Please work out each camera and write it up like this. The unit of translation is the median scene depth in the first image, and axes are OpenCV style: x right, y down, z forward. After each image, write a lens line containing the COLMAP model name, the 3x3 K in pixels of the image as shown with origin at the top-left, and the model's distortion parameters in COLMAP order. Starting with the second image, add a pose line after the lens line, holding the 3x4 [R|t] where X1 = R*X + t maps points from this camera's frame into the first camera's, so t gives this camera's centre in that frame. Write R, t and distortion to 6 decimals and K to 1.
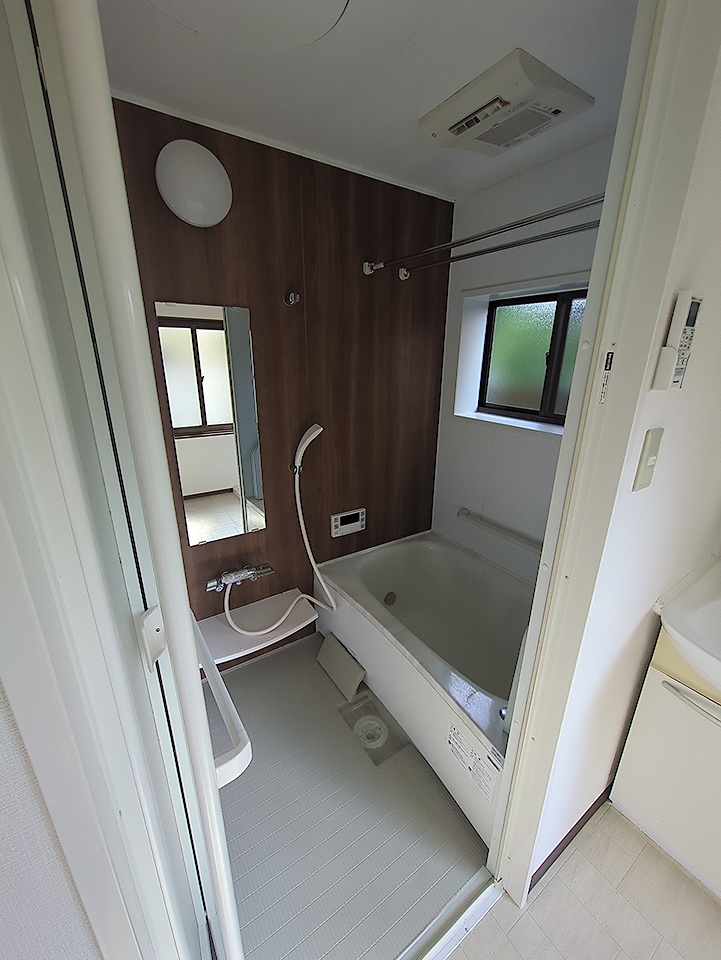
lens RADIAL K [[381.4, 0, 358.3], [0, 381.4, 476.4], [0, 0, 1]] dist [-0.001821, 0.002073]
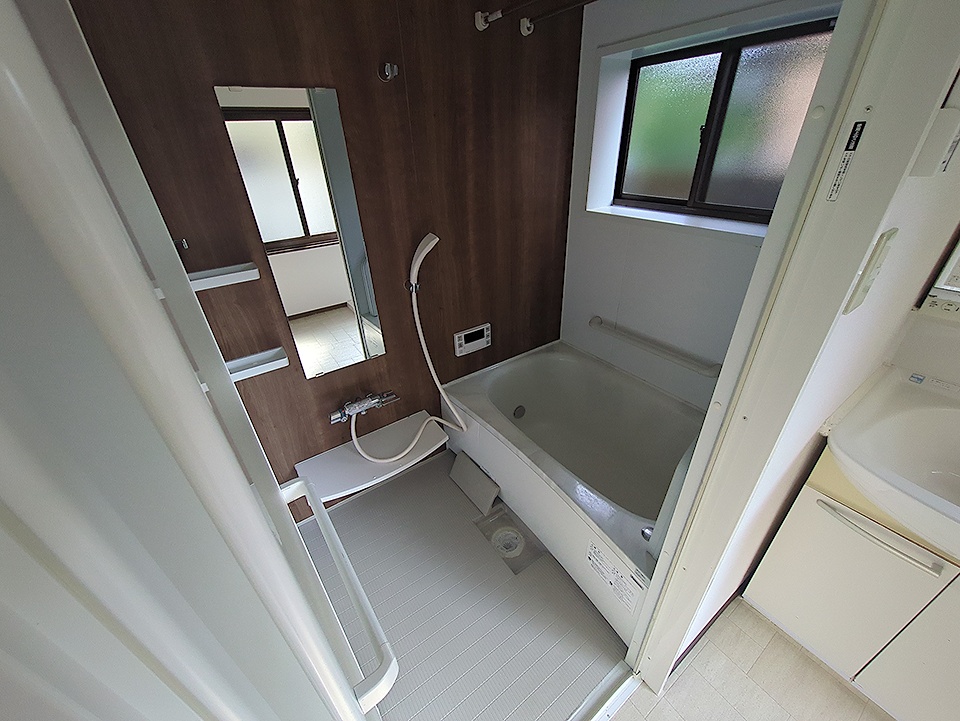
lens RADIAL K [[381.4, 0, 473.3], [0, 381.4, 358.0], [0, 0, 1]] dist [-0.001821, 0.002073]
pose [[0.998360, -0.055779, -0.012864, -0.017708], [0.057237, 0.976182, 0.209268, -0.034733], [0.000885, -0.209661, 0.977774, 0.087513]]
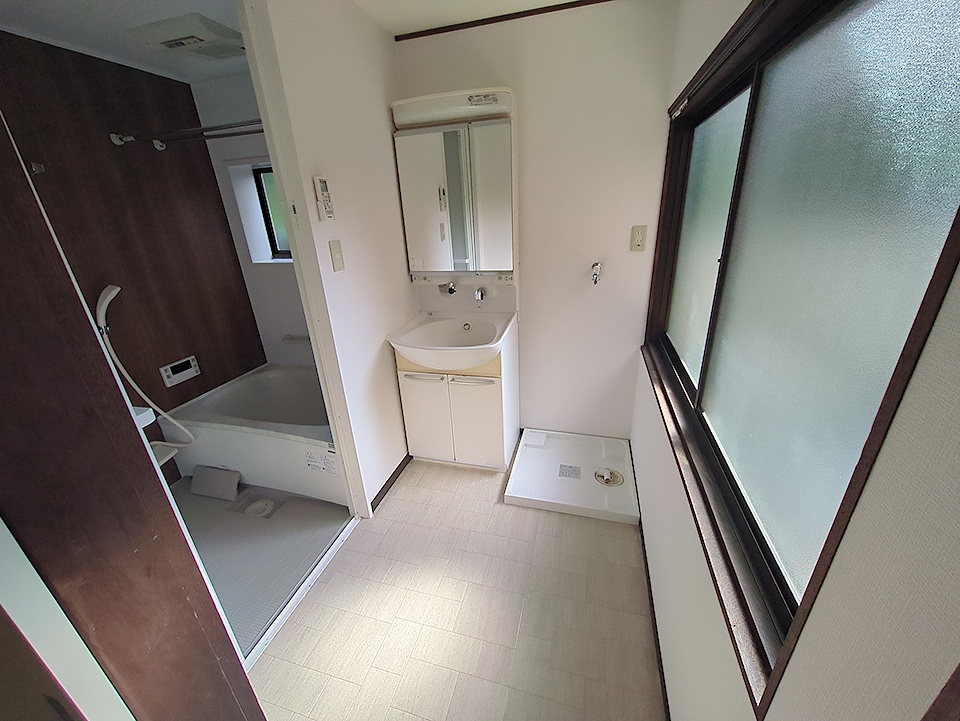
lens RADIAL K [[381.4, 0, 478.7], [0, 381.4, 359.7], [0, 0, 1]] dist [-0.001821, 0.002073]
pose [[0.749894, -0.288702, 0.595240, -0.029814], [0.254240, 0.956423, 0.143586, 0.168994], [-0.610755, 0.043660, 0.790615, -0.472086]]
